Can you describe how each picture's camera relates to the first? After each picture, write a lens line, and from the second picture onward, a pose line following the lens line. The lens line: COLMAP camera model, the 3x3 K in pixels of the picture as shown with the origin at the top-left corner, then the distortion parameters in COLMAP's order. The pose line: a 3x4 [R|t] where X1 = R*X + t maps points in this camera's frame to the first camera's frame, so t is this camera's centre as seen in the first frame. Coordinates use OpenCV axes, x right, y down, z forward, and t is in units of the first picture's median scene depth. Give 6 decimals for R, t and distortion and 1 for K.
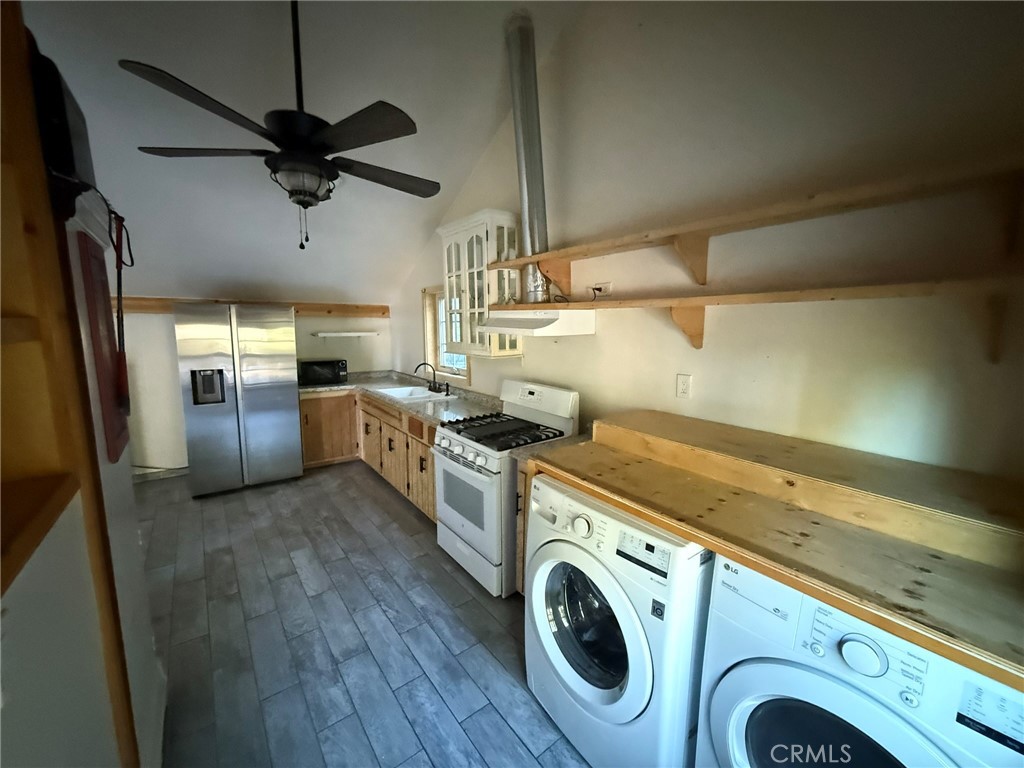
lens RADIAL K [[407.7, 0, 512.0], [0, 407.7, 384.0], [0, 0, 1]] dist [0.001261, 0.000107]
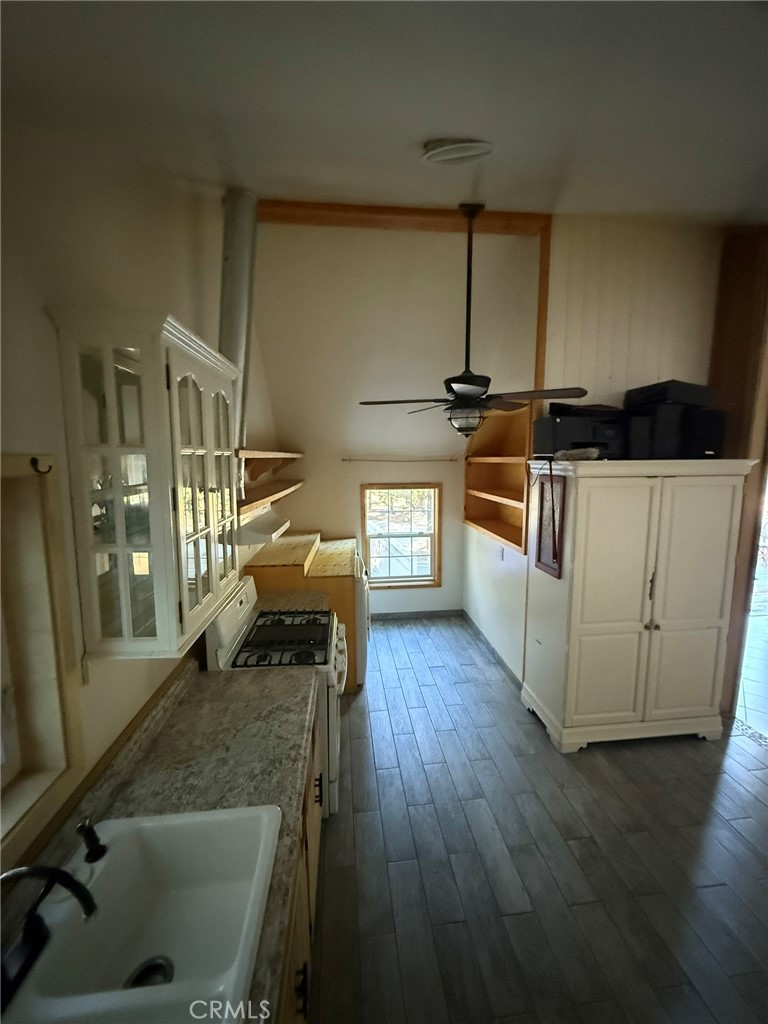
lens RADIAL K [[407.7, 0, 384.0], [0, 407.7, 512.0], [0, 0, 1]] dist [0.001261, 0.000107]
pose [[-0.849548, -0.073609, 0.522351, -0.663395], [0.075193, 0.963207, 0.258027, -0.371169], [-0.522125, 0.258483, -0.812756, 1.534441]]
